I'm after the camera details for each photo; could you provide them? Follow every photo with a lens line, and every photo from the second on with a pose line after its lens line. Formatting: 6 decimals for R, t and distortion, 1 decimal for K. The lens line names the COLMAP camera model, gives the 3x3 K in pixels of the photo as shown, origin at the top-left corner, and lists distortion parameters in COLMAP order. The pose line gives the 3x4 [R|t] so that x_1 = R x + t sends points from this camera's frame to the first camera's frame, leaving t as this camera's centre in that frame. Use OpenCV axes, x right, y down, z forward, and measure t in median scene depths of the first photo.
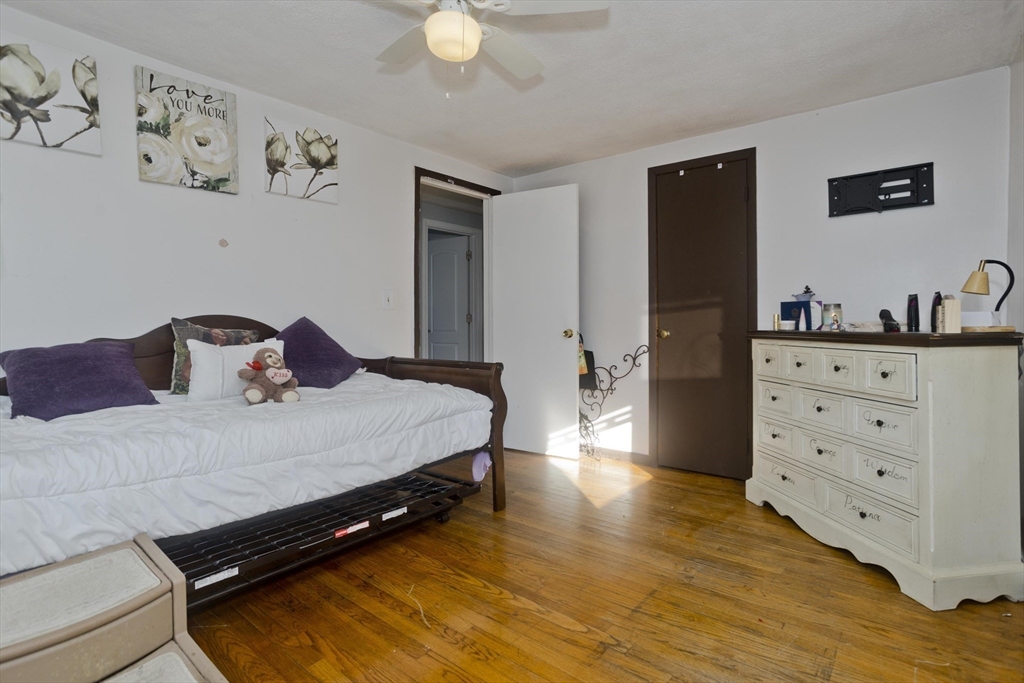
lens RADIAL K [[506.2, 0, 510.5], [0, 506.2, 329.0], [0, 0, 1]] dist [-0.054562, 0.029019]
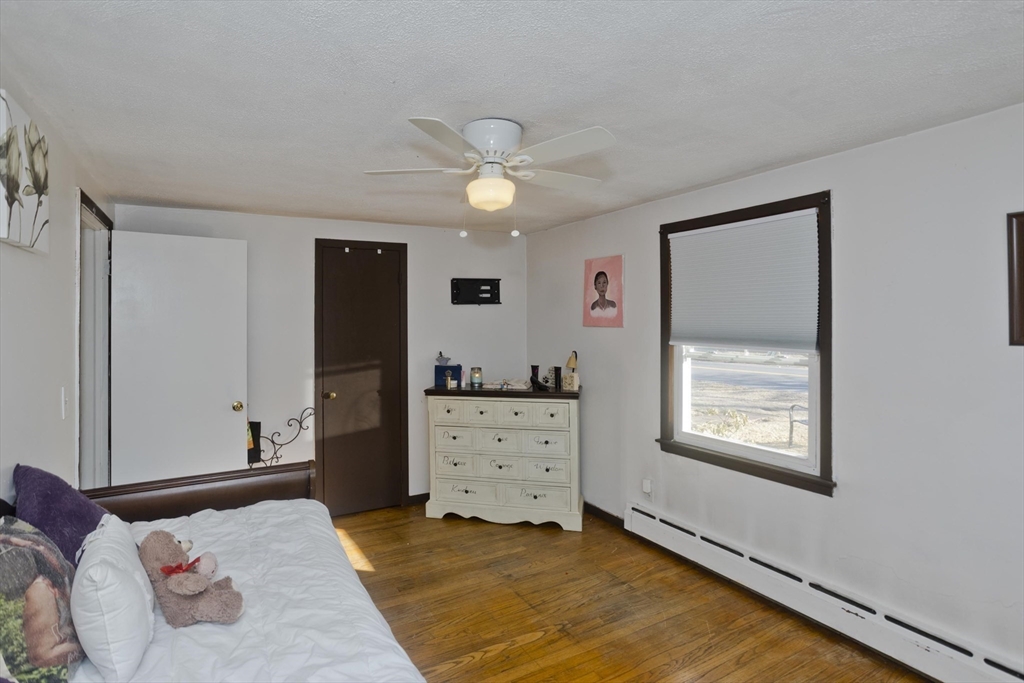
lens RADIAL K [[525.4, 0, 487.9], [0, 525.4, 322.9], [0, 0, 1]] dist [-0.022886, 0.000369]
pose [[0.379473, -0.007544, 0.925172, -0.858550], [0.022048, 0.999757, -0.000891, -0.193381], [-0.924940, 0.020736, 0.379547, 0.369116]]
